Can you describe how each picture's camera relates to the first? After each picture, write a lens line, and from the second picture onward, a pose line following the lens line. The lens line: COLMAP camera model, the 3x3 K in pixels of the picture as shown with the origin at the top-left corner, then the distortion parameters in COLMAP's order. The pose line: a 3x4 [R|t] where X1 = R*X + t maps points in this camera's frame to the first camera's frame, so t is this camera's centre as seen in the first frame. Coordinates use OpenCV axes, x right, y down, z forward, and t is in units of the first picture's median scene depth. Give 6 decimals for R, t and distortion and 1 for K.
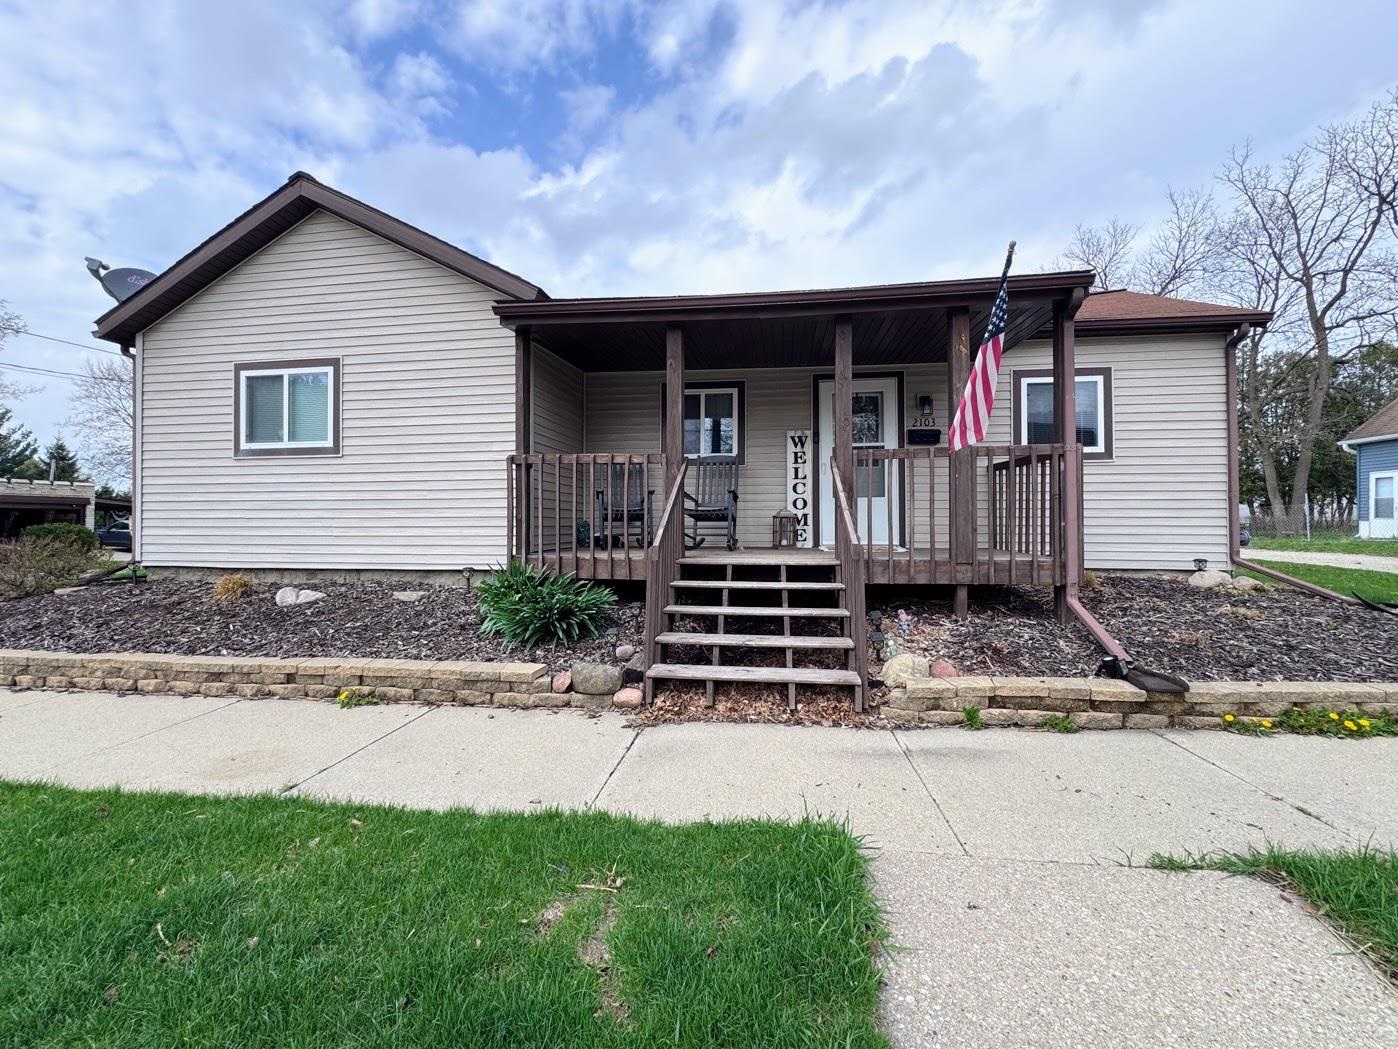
lens RADIAL K [[559.6, 0, 699.0], [0, 559.6, 524.5], [0, 0, 1]] dist [-0.007520, -0.000576]
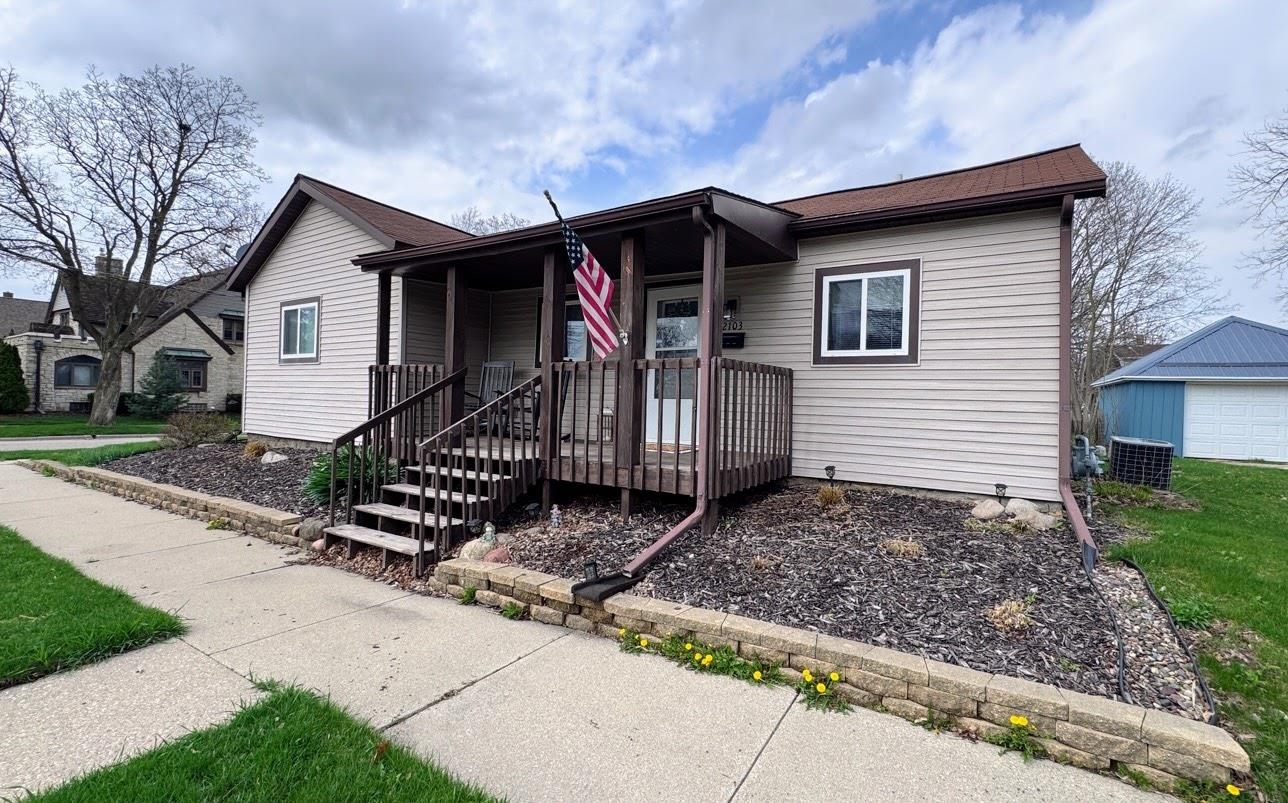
lens RADIAL K [[566.7, 0, 670.3], [0, 566.7, 397.1], [0, 0, 1]] dist [-0.011329, -0.000580]
pose [[0.915377, 0.021028, -0.402048, 0.804601], [-0.026720, 0.999606, -0.008555, -0.048763], [0.401710, 0.018574, 0.915579, 0.026926]]
